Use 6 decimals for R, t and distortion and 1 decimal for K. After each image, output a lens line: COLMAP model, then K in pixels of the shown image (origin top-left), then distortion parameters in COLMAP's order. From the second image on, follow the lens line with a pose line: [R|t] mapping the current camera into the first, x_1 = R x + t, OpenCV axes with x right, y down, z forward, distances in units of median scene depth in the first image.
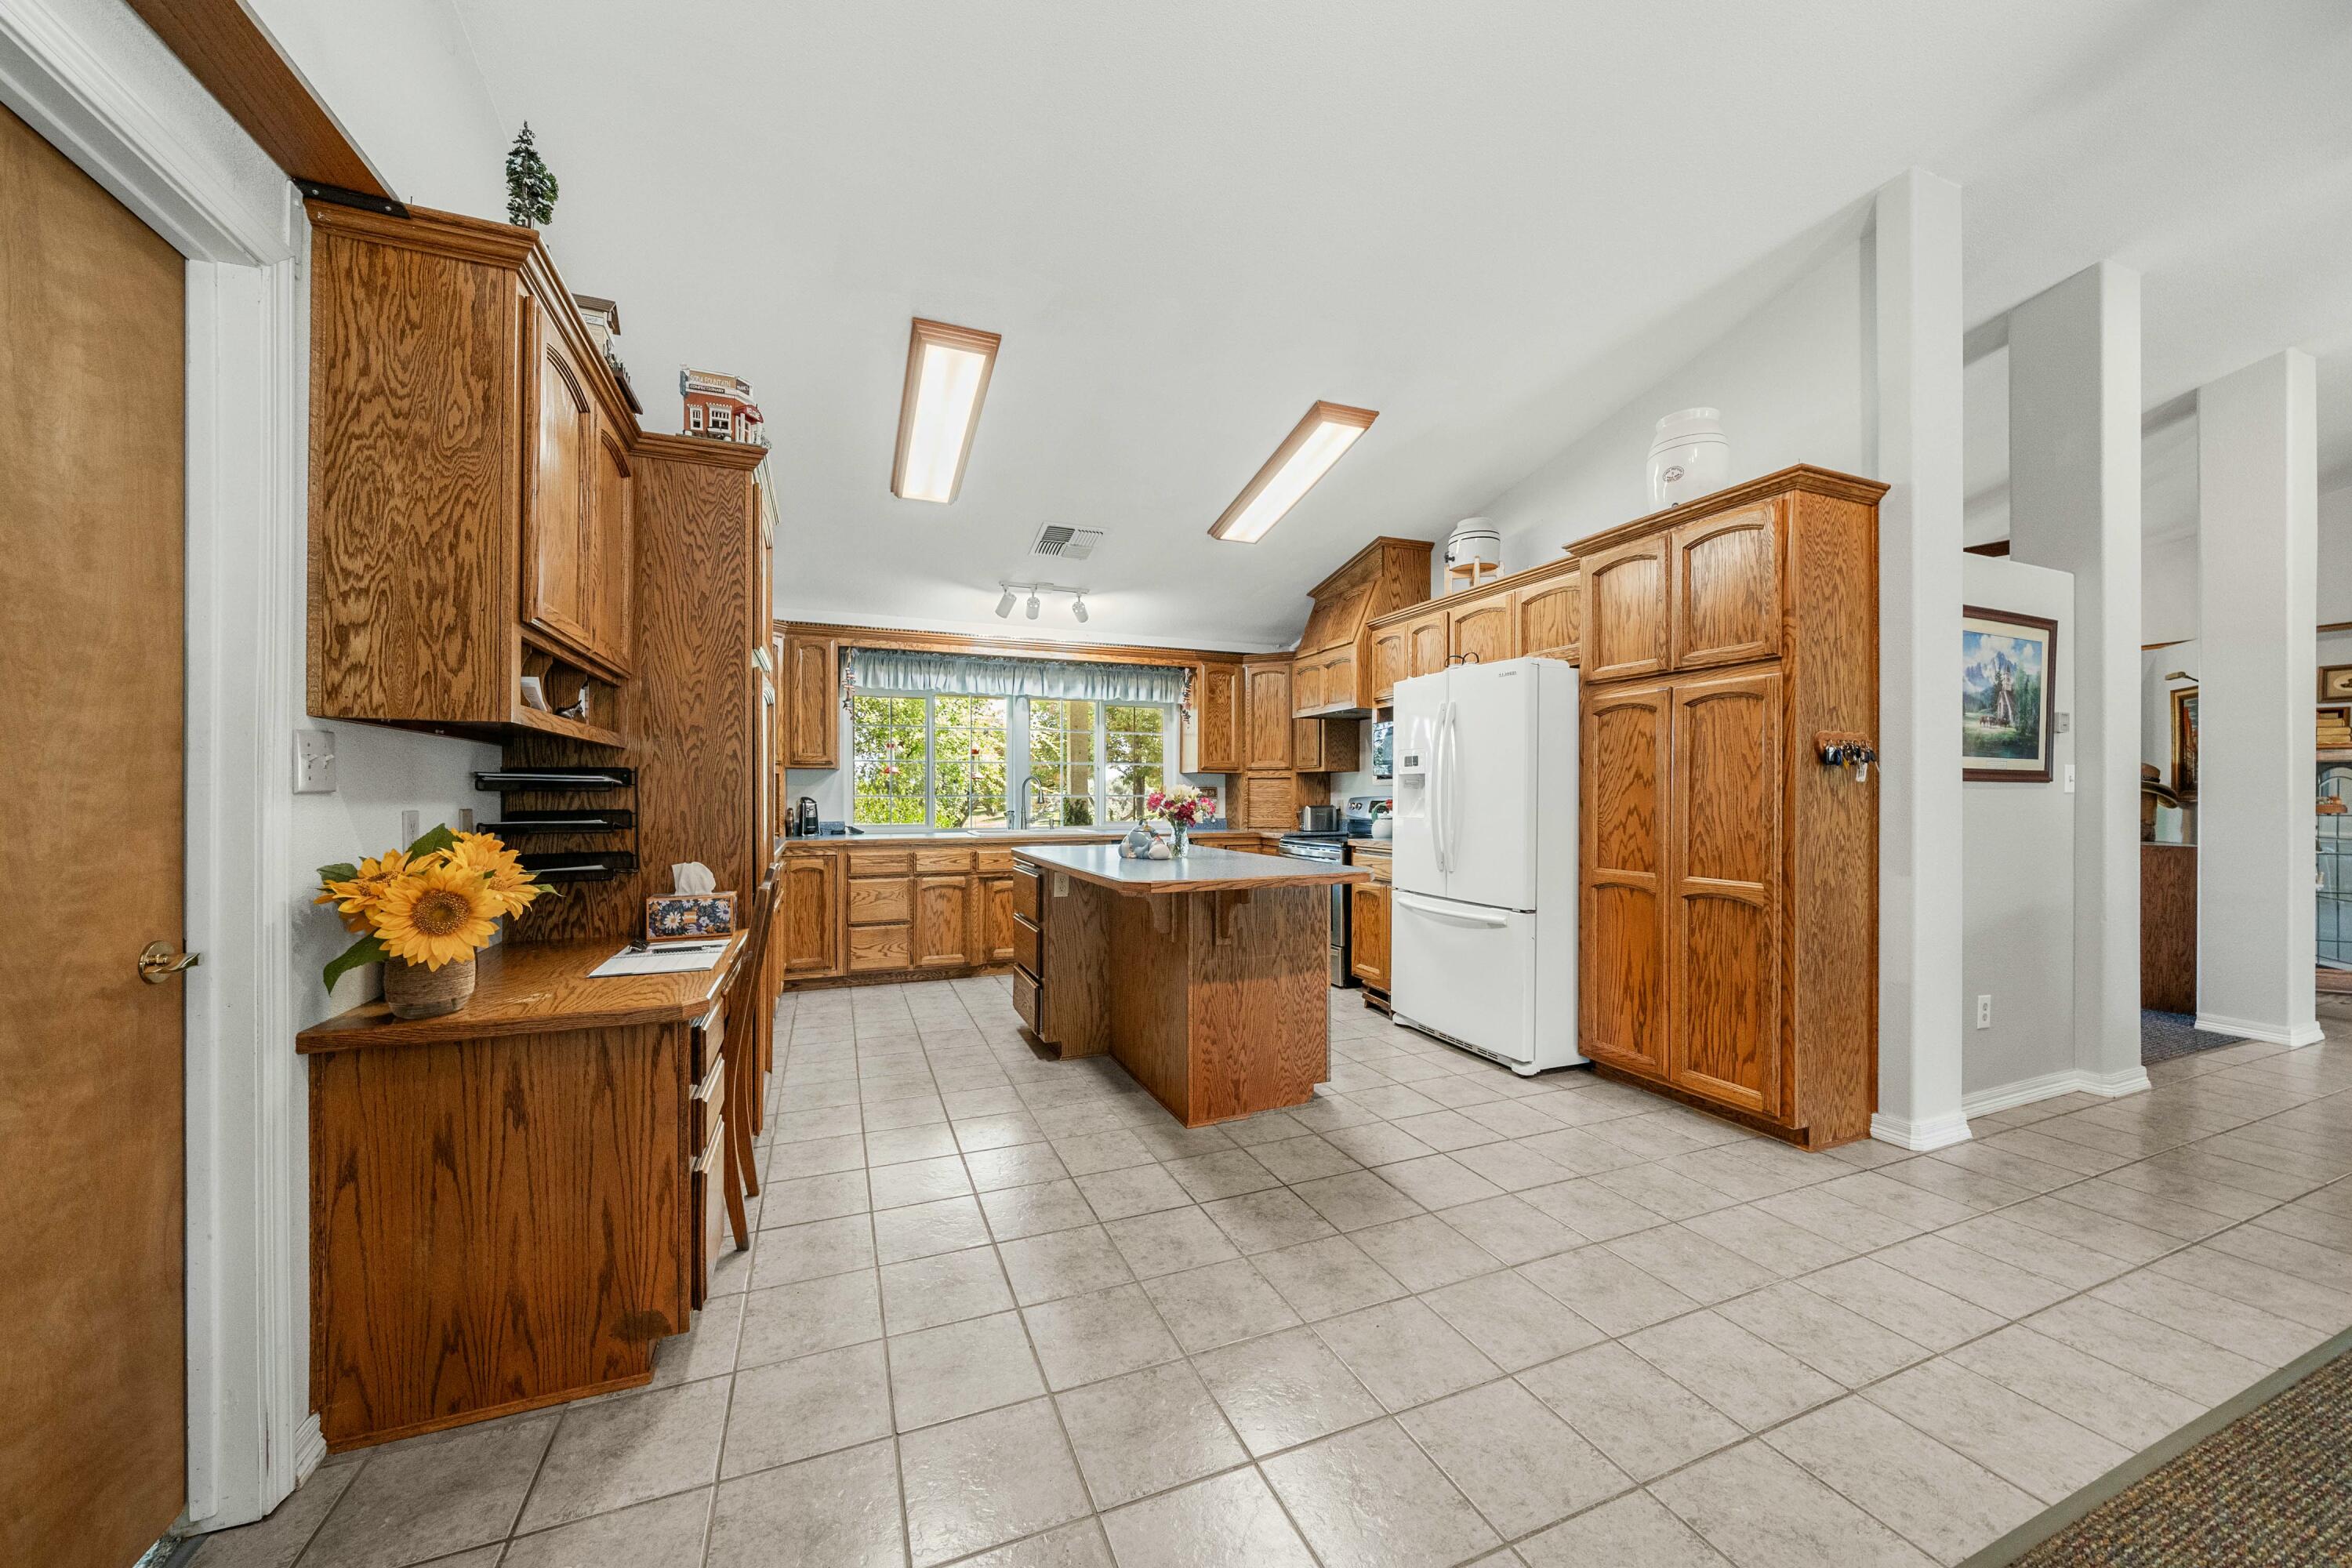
lens RADIAL K [[831.9, 0, 1161.6], [0, 831.9, 800.7], [0, 0, 1]] dist [-0.002656, 0.000226]
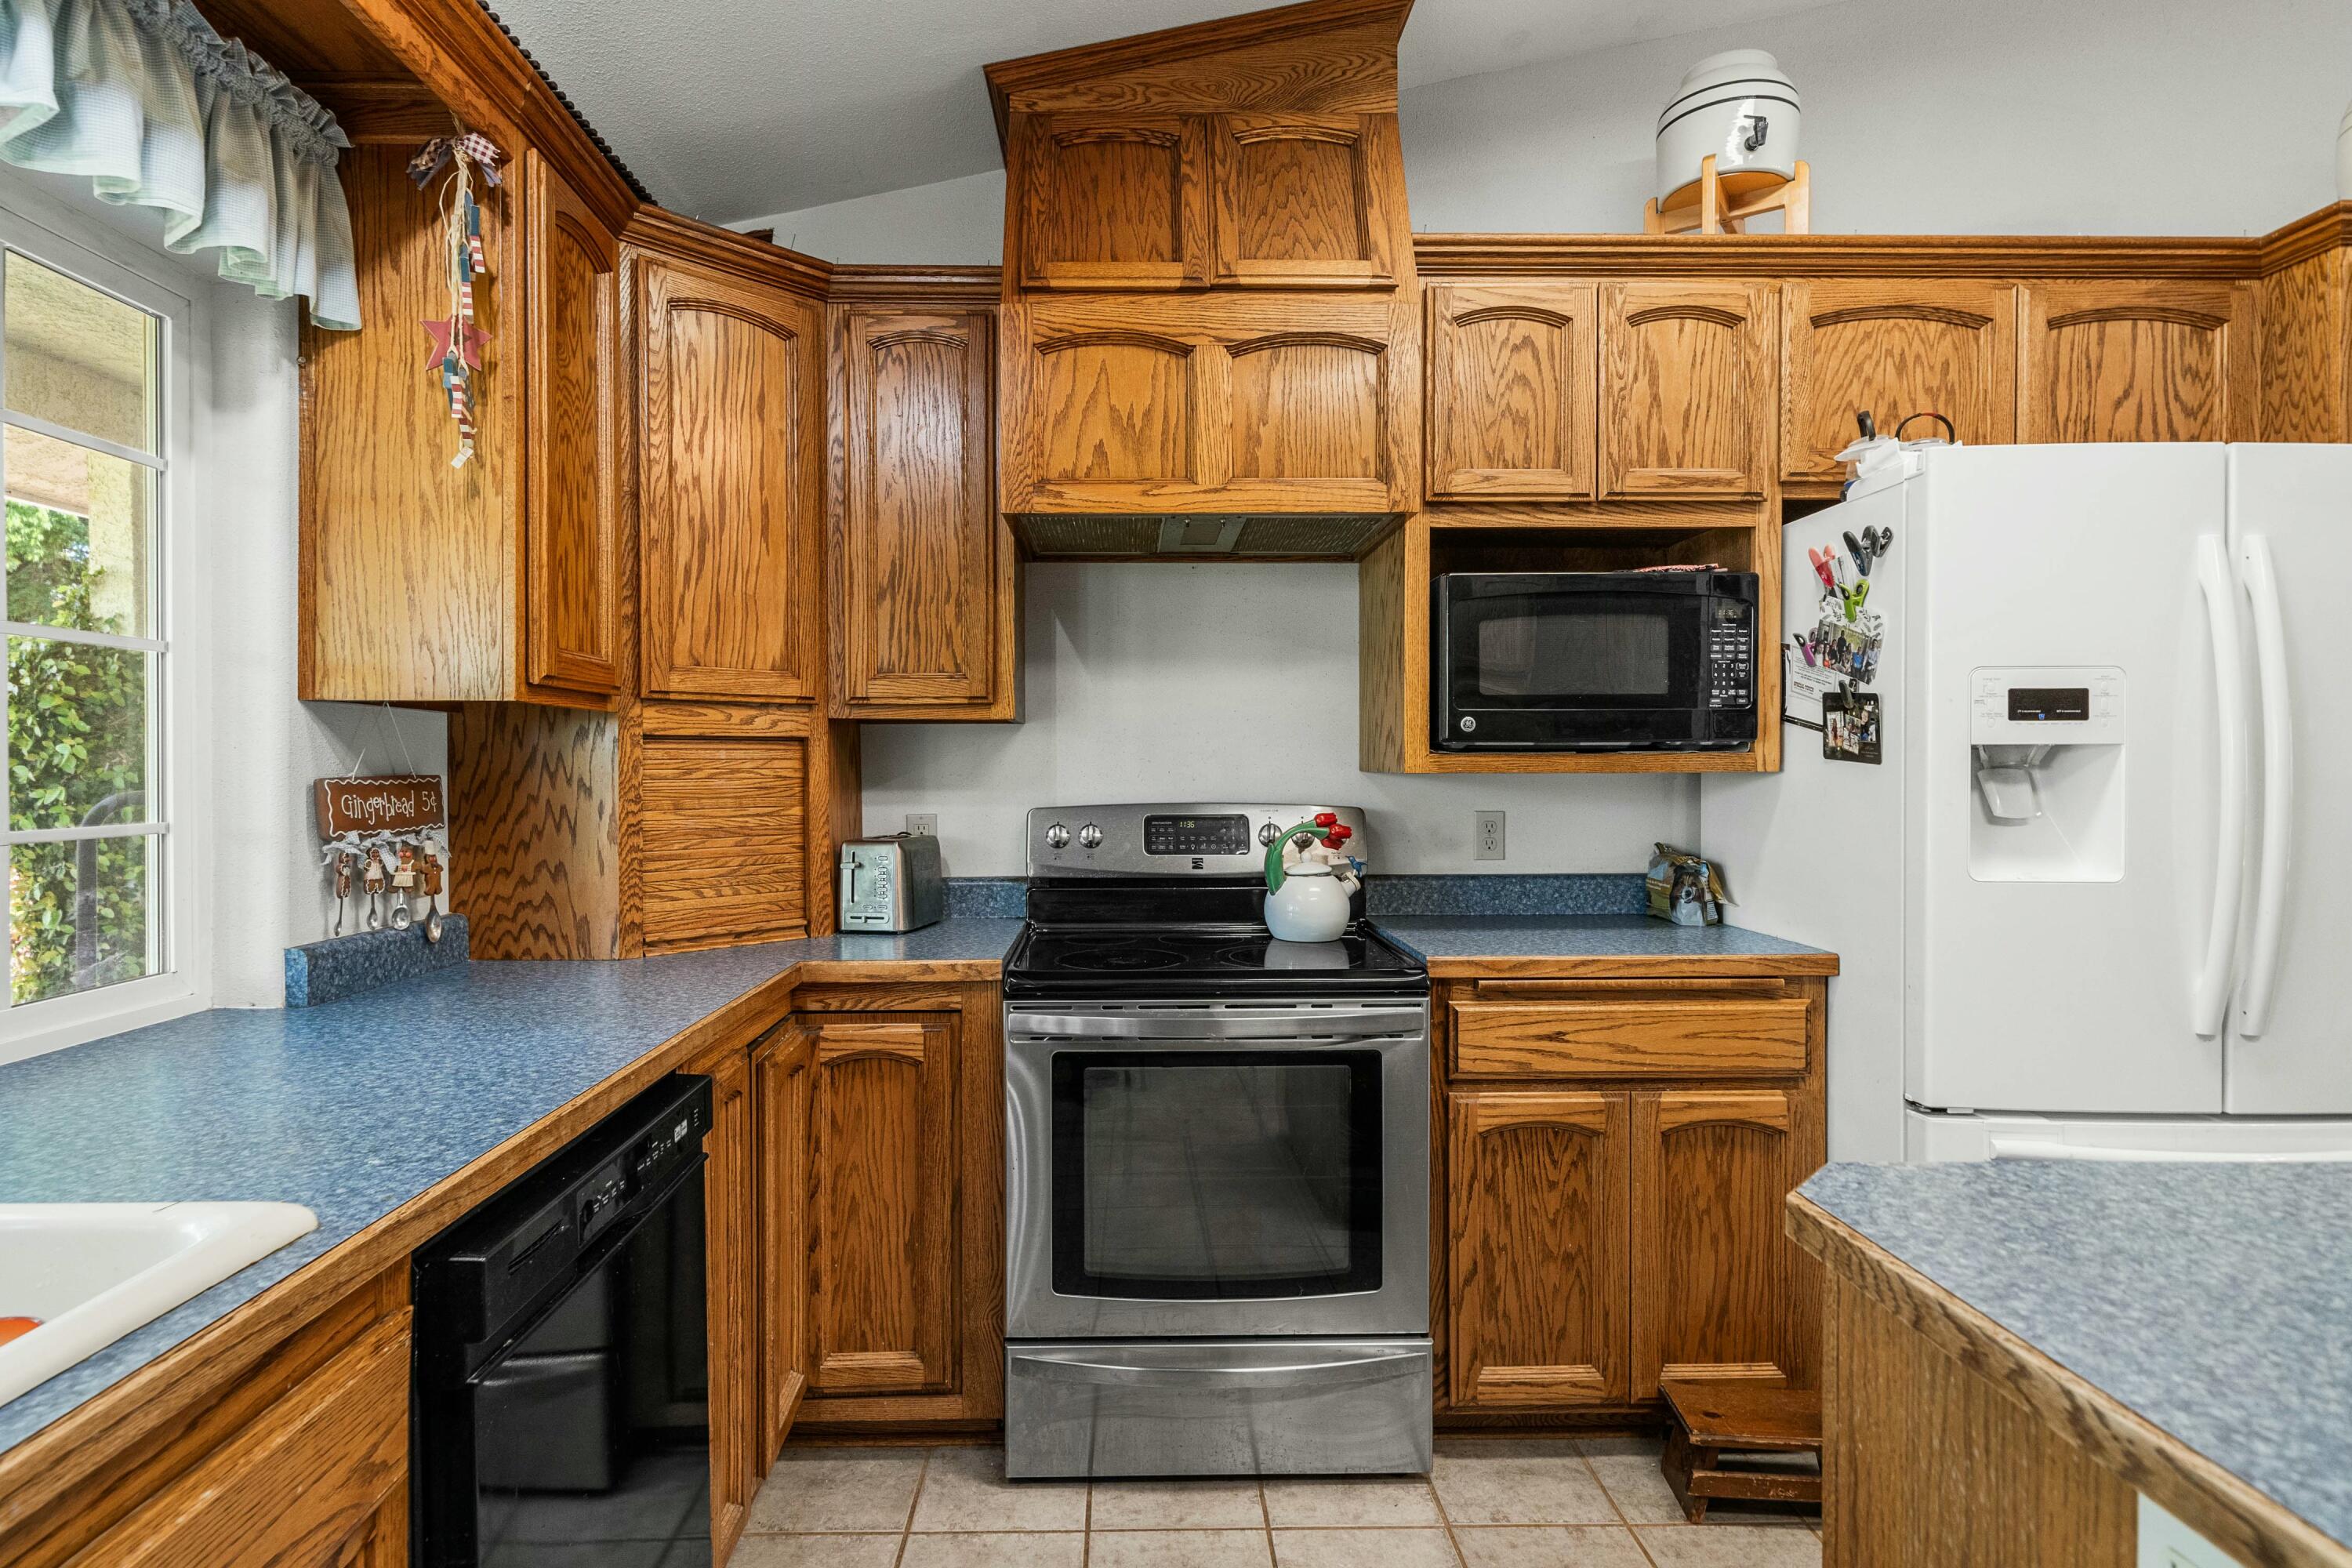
lens RADIAL K [[1233.0, 0, 1168.6], [0, 1233.0, 774.7], [0, 0, 1]] dist [0.003954, -0.000168]
pose [[0.355972, -0.010357, 0.934439, -0.317233], [0.008415, 0.999934, 0.007878, -0.033335], [-0.934459, 0.005059, 0.356036, 1.388885]]
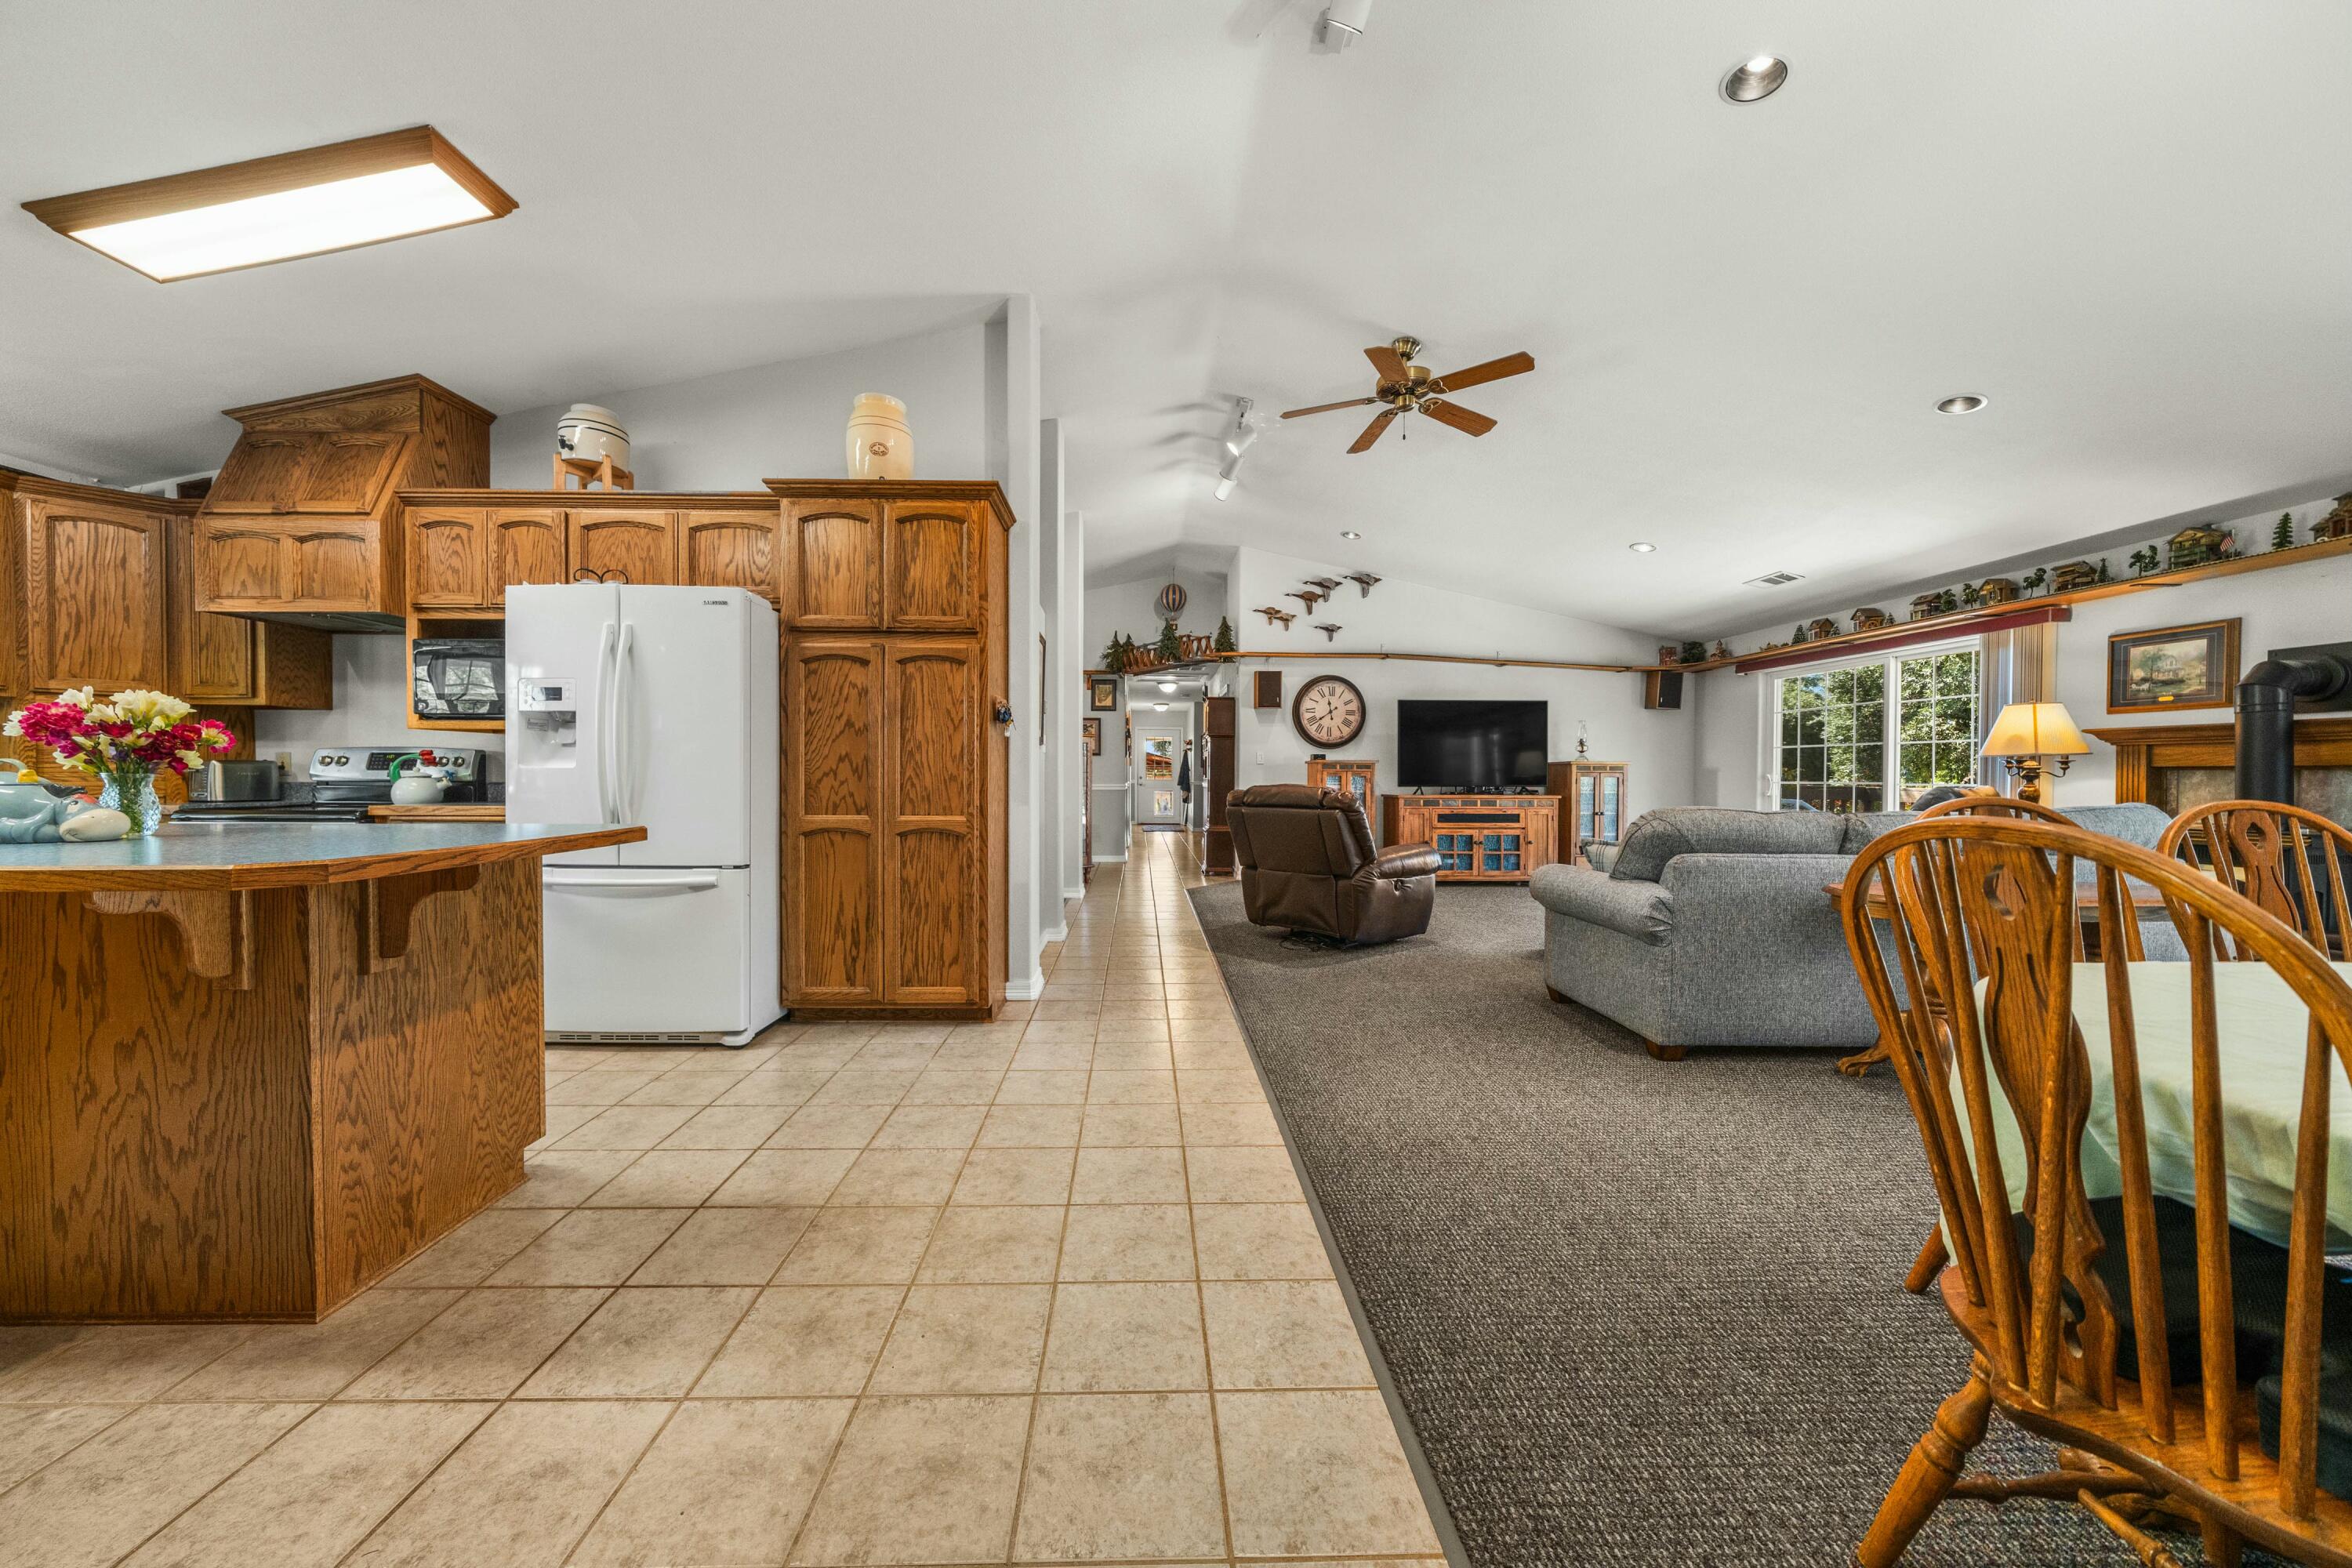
lens RADIAL K [[785.9, 0, 1163.5], [0, 785.9, 789.5], [0, 0, 1]] dist [-0.005032, 0.000215]
pose [[0.352055, -0.017092, 0.935823, -0.209899], [0.001889, 0.999844, 0.017550, 0.034194], [-0.935977, -0.004411, 0.352032, 0.265805]]
